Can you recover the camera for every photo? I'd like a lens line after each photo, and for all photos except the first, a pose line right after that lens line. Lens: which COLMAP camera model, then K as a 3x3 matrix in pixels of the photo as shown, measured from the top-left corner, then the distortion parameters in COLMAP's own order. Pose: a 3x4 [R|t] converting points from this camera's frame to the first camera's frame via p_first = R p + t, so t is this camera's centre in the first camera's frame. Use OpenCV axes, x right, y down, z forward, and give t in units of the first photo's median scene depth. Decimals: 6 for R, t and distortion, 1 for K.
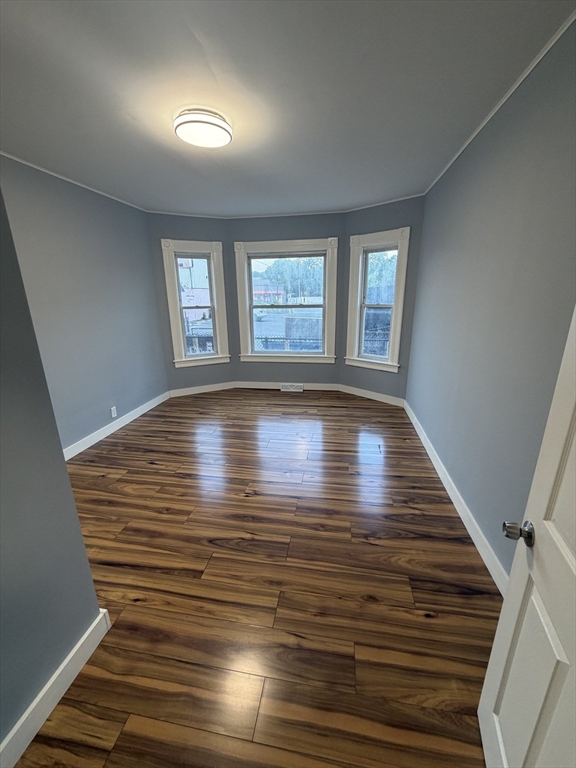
lens RADIAL K [[305.6, 0, 286.5], [0, 305.6, 381.3], [0, 0, 1]] dist [-0.001395, -0.000064]
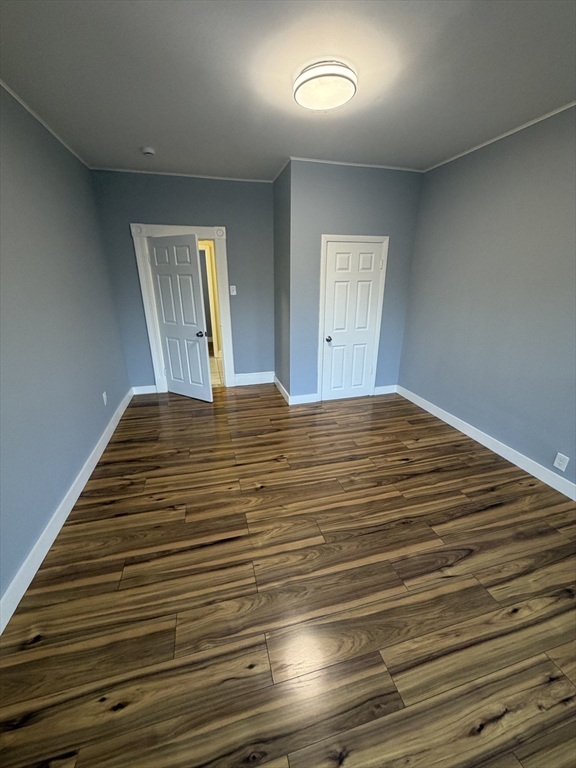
lens RADIAL K [[305.6, 0, 286.5], [0, 305.6, 381.3], [0, 0, 1]] dist [-0.001395, -0.000064]
pose [[-0.908105, 0.151068, -0.390544, 0.240527], [-0.103530, 0.822703, 0.558964, -0.460104], [0.405743, 0.548031, -0.731460, 1.588363]]
